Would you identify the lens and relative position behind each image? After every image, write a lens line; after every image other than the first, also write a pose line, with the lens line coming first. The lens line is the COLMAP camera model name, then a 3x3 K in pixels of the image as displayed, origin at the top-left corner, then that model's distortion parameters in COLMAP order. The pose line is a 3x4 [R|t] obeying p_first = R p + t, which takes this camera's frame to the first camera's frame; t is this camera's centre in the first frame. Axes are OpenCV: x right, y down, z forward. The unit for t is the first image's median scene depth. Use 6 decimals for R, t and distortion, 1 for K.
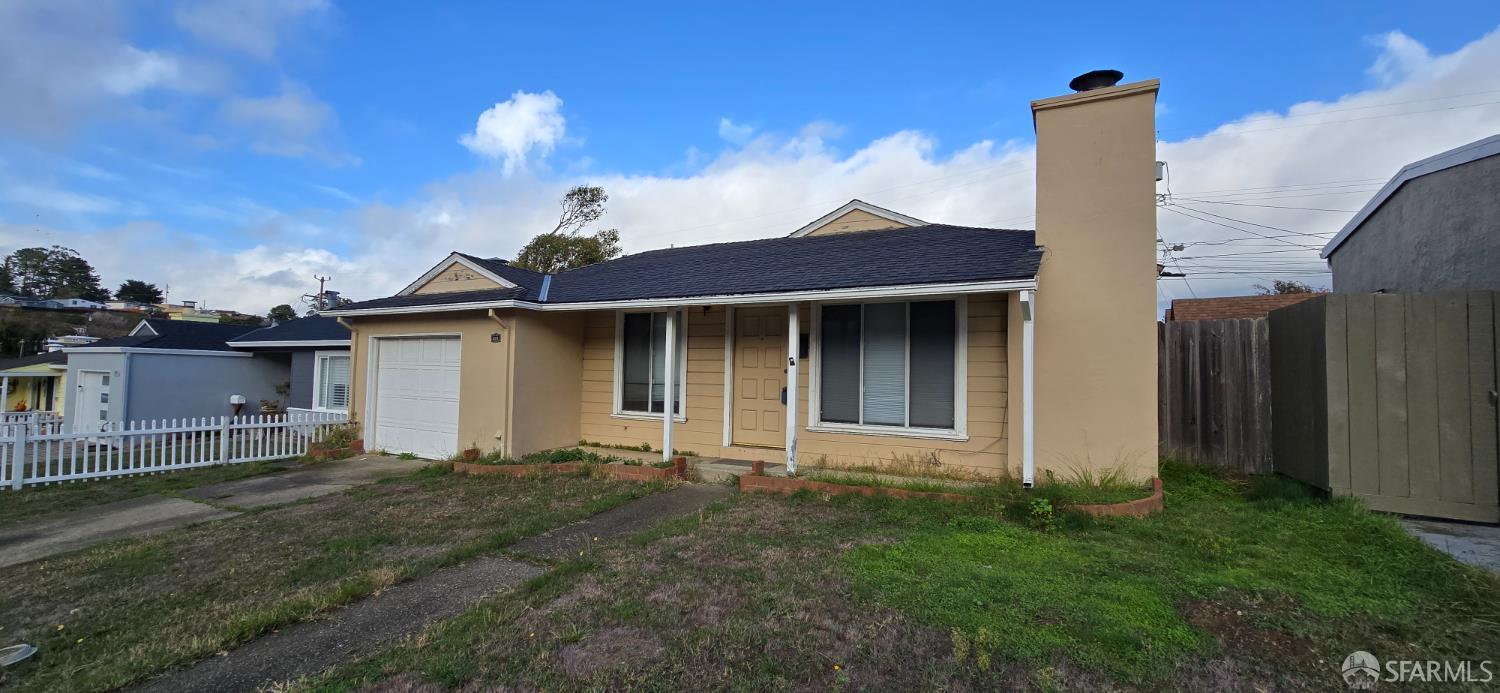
lens RADIAL K [[609.0, 0, 750.1], [0, 609.0, 347.0], [0, 0, 1]] dist [-0.002267, -0.001242]
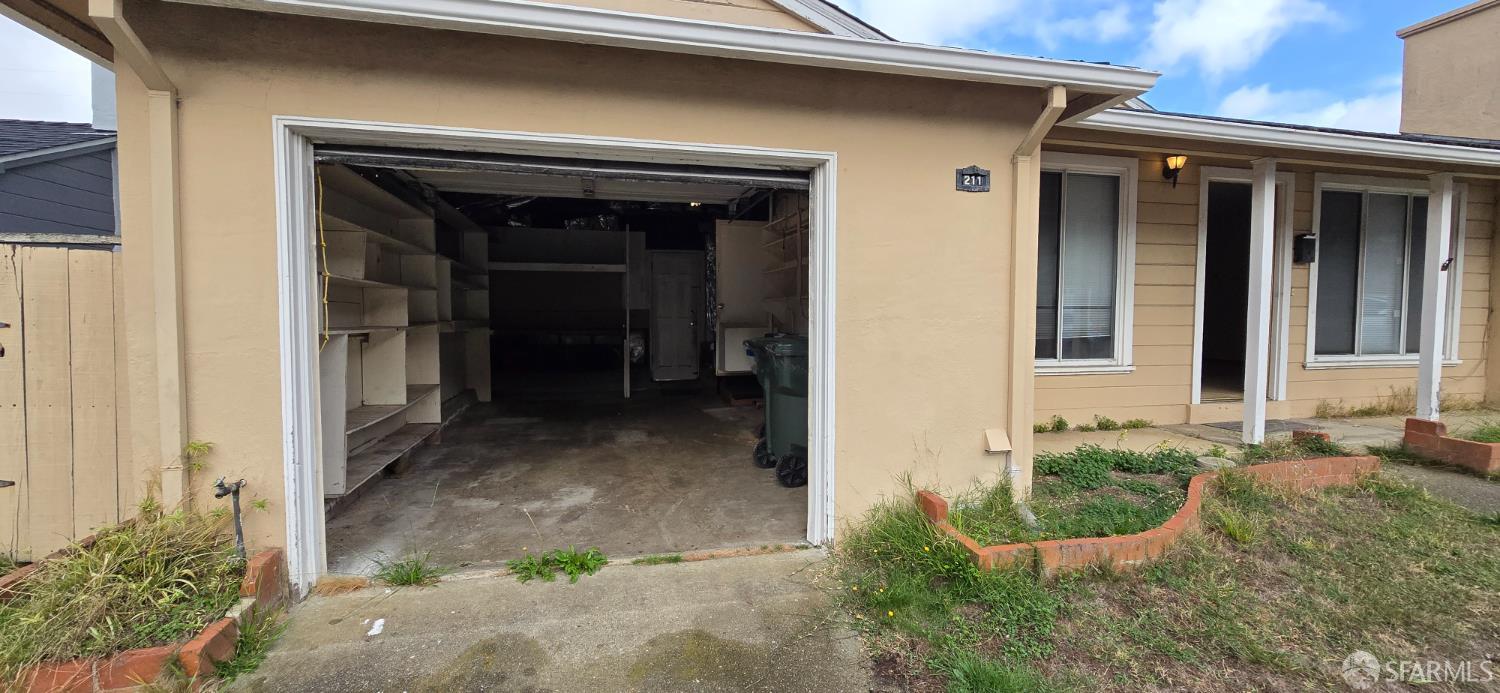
lens RADIAL K [[609.0, 0, 748.2], [0, 609.0, 343.9], [0, 0, 1]] dist [-0.002267, -0.001242]
pose [[0.733952, -0.045201, 0.677695, -0.767210], [-0.021533, 0.995733, 0.089734, 0.052580], [-0.678860, -0.080453, 0.729847, 0.824341]]
